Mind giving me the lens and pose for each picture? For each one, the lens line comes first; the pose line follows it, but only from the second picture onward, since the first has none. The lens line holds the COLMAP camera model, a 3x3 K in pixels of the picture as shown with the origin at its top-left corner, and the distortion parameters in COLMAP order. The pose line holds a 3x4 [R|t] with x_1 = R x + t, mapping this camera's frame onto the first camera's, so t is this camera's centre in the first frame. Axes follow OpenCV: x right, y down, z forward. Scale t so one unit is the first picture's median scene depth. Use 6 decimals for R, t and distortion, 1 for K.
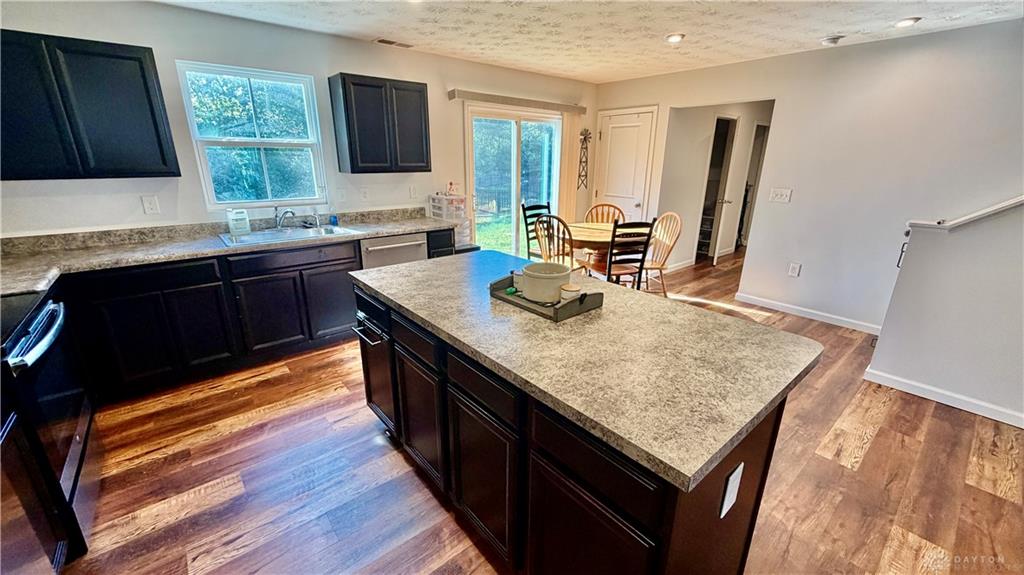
lens RADIAL K [[407.8, 0, 509.6], [0, 407.8, 290.4], [0, 0, 1]] dist [-0.000814, -0.000026]
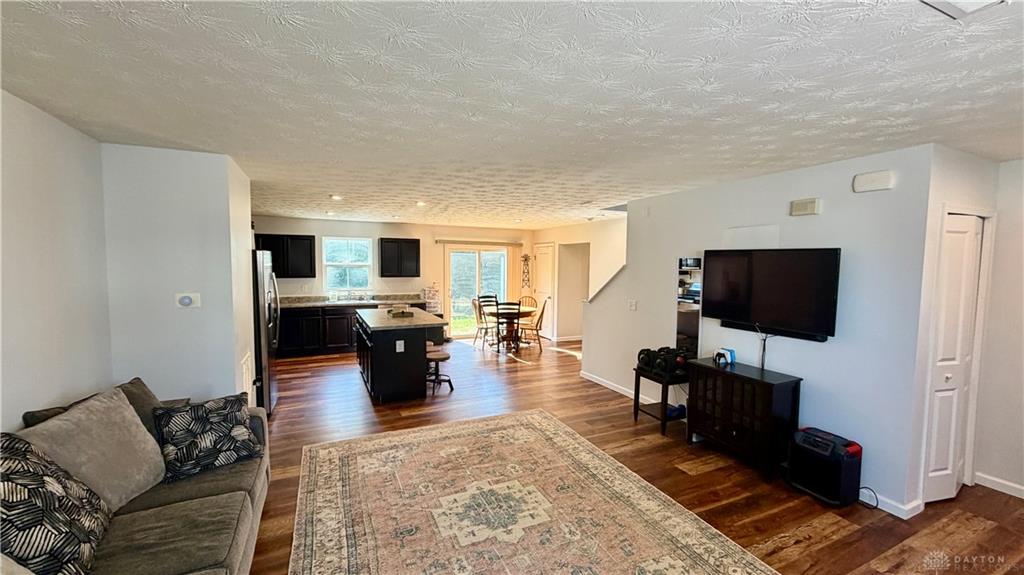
lens RADIAL K [[407.8, 0, 510.9], [0, 407.8, 288.4], [0, 0, 1]] dist [-0.000814, -0.000026]
pose [[0.967015, 0.016724, -0.254170, 0.851351], [-0.080517, 0.966748, -0.242724, 0.254728], [0.241660, 0.255183, 0.936206, -0.899976]]
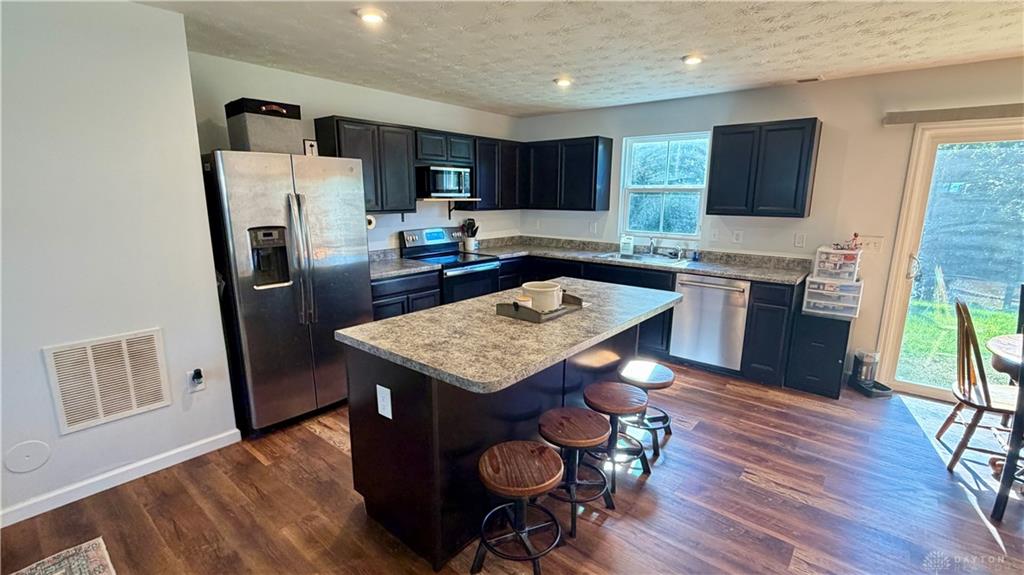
lens RADIAL K [[456.6, 0, 508.6], [0, 456.6, 292.9], [0, 0, 1]] dist [-0.002276, -0.000245]
pose [[0.173388, 0.201389, -0.964043, 0.682015], [-0.310202, 0.940213, 0.140620, -0.094297], [0.934725, 0.274666, 0.225493, 0.280619]]
